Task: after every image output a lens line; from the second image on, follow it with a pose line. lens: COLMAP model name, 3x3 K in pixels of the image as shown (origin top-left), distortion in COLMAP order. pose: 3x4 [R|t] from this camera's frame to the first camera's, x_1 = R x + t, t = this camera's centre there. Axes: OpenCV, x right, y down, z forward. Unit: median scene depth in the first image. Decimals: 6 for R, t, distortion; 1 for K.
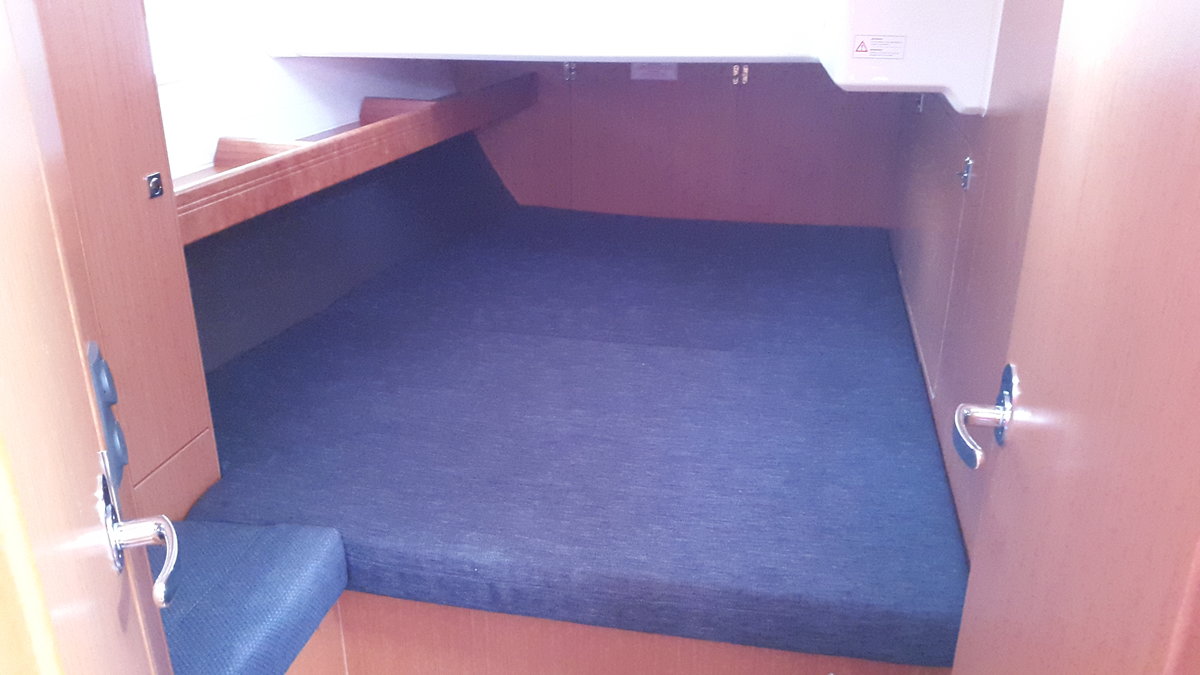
lens RADIAL K [[960.9, 0, 600.0], [0, 960.9, 337.5], [0, 0, 1]] dist [0.115629, -0.358837]
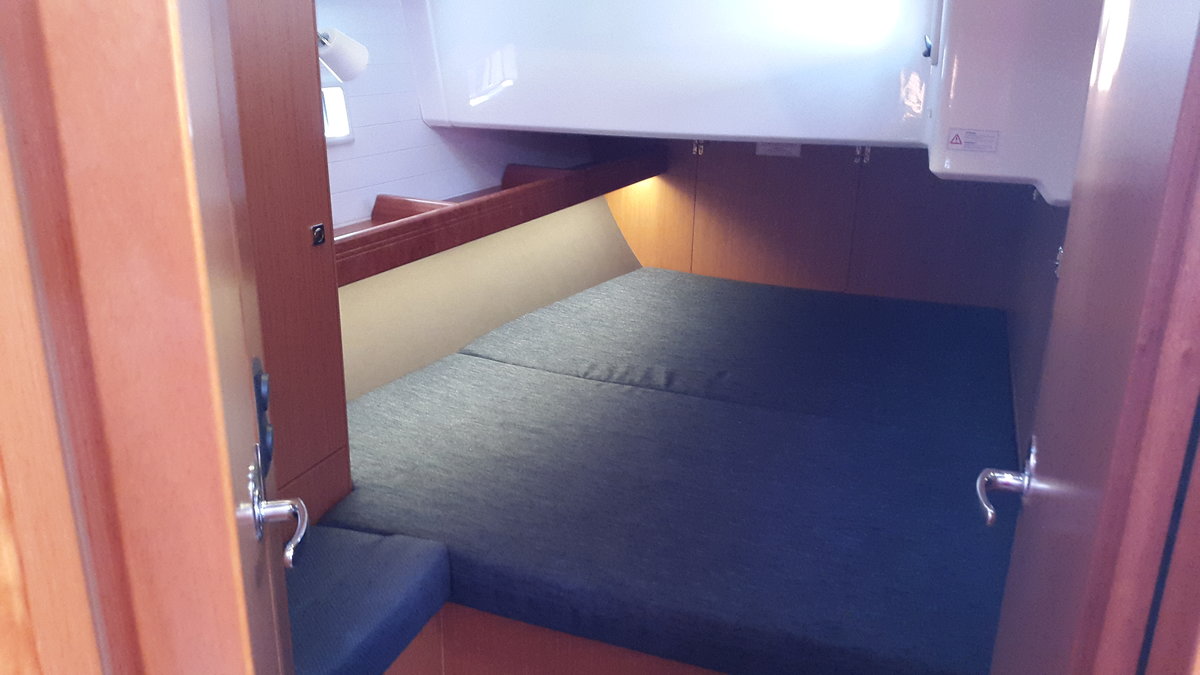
lens RADIAL K [[960.9, 0, 600.0], [0, 960.9, 337.5], [0, 0, 1]] dist [0.115629, -0.358837]
pose [[0.987937, 0.064504, -0.140780, 0.045118], [-0.073243, 0.995638, -0.057799, 0.008191], [0.136438, 0.067413, 0.988352, -0.093050]]
